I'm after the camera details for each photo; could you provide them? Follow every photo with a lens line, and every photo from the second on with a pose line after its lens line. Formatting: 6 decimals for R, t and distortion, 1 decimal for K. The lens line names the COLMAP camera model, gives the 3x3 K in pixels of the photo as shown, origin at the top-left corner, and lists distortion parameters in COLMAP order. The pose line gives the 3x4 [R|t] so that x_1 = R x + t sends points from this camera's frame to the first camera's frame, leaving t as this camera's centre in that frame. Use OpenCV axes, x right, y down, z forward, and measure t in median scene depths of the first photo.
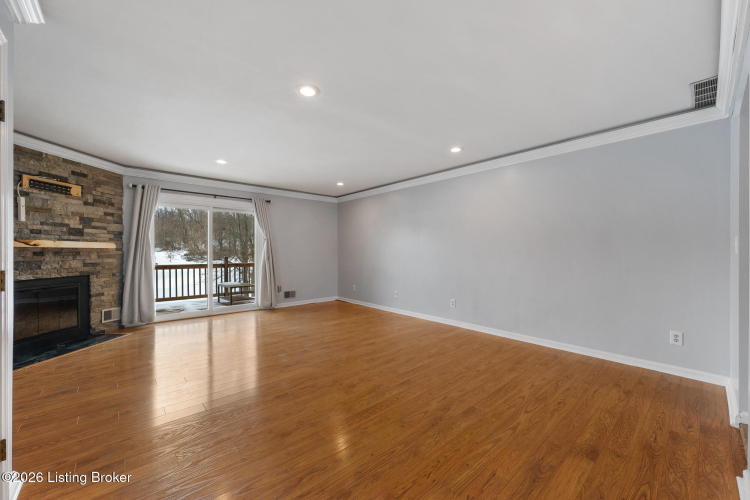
lens RADIAL K [[292.4, 0, 377.0], [0, 292.4, 252.0], [0, 0, 1]] dist [-0.001319, -0.000742]
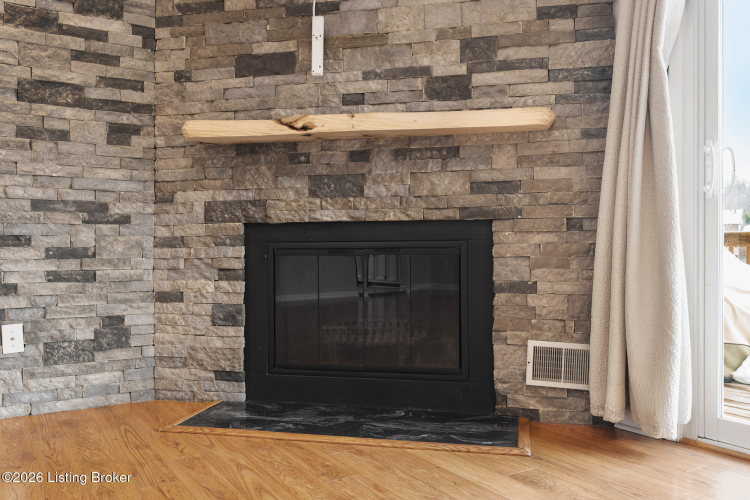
lens RADIAL K [[630.3, 0, 370.3], [0, 630.3, 250.4], [0, 0, 1]] dist [-0.007749, 0.011774]
pose [[-0.179453, 0.004073, -0.983758, -0.300537], [-0.000268, 0.999991, 0.004189, 0.109878], [0.983767, 0.001015, -0.179450, 1.007367]]
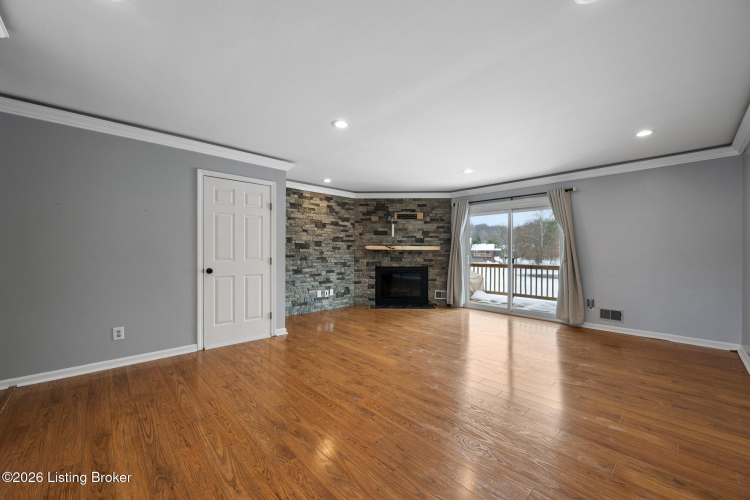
lens RADIAL K [[292.4, 0, 371.7], [0, 292.4, 251.2], [0, 0, 1]] dist [-0.001319, -0.000742]
pose [[0.020030, -0.002704, -0.999796, 0.617183], [-0.005754, 0.999979, -0.002819, -0.000559], [0.999783, 0.005809, 0.020014, 0.669326]]
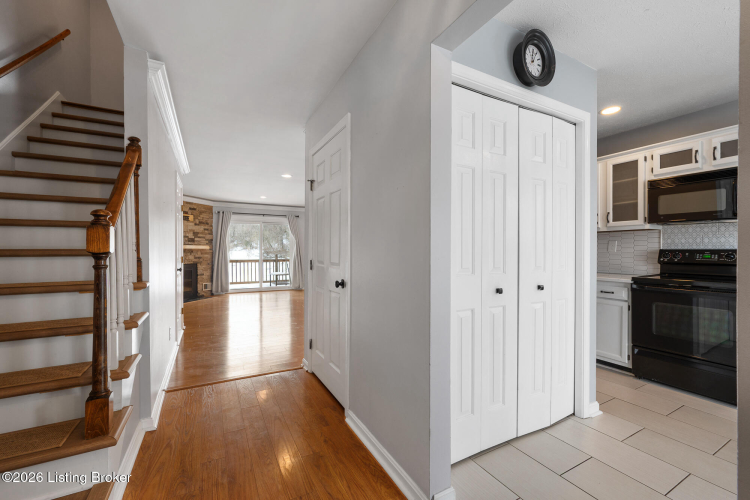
lens RADIAL K [[311.8, 0, 377.6], [0, 311.8, 249.9], [0, 0, 1]] dist [0.001622, -0.000363]
pose [[0.974059, -0.001072, -0.226291, 0.561071], [0.000564, 0.999997, -0.002310, -0.000769], [0.226293, 0.002123, 0.974057, -0.651946]]
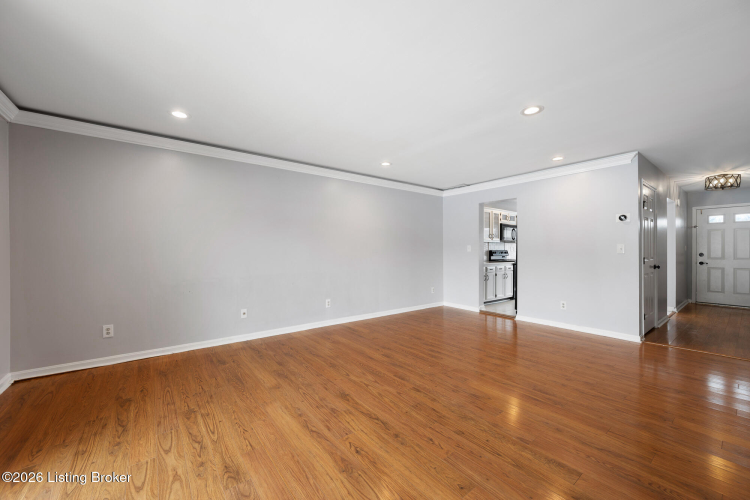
lens RADIAL K [[292.4, 0, 374.7], [0, 292.4, 248.3], [0, 0, 1]] dist [-0.001319, -0.000742]
pose [[0.069077, 0.006425, 0.997591, -0.854547], [0.002207, 0.999976, -0.006593, -0.003387], [-0.997609, 0.002657, 0.069062, 0.924324]]
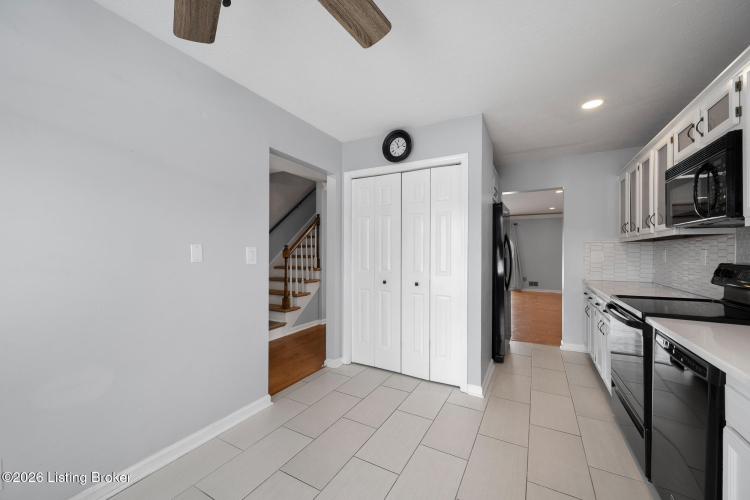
lens RADIAL K [[292.4, 0, 370.6], [0, 292.4, 251.8], [0, 0, 1]] dist [-0.001319, -0.000742]
pose [[0.319750, -0.000751, -0.947502, 1.374731], [-0.003838, 0.999990, -0.002087, -0.020502], [0.947494, 0.004304, 0.319744, -0.438526]]
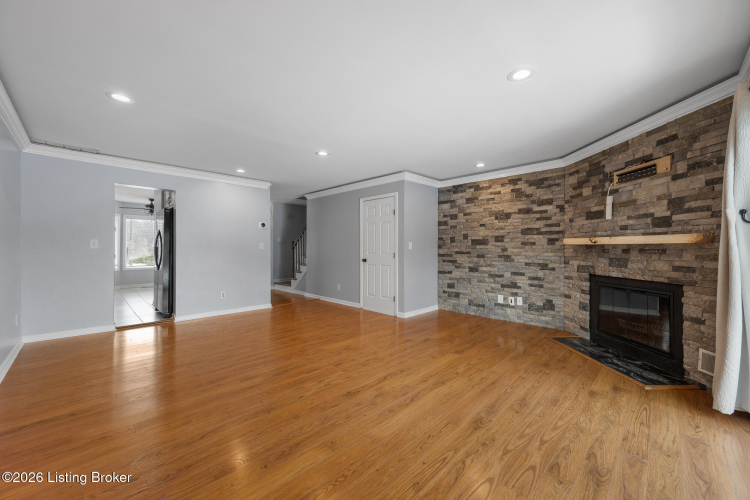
lens RADIAL K [[292.4, 0, 373.8], [0, 292.4, 246.5], [0, 0, 1]] dist [-0.001319, -0.000742]
pose [[-0.998551, -0.002970, -0.053733, -0.267902], [-0.002819, 0.999992, -0.002896, -0.003288], [0.053741, -0.002741, -0.998551, 1.632665]]
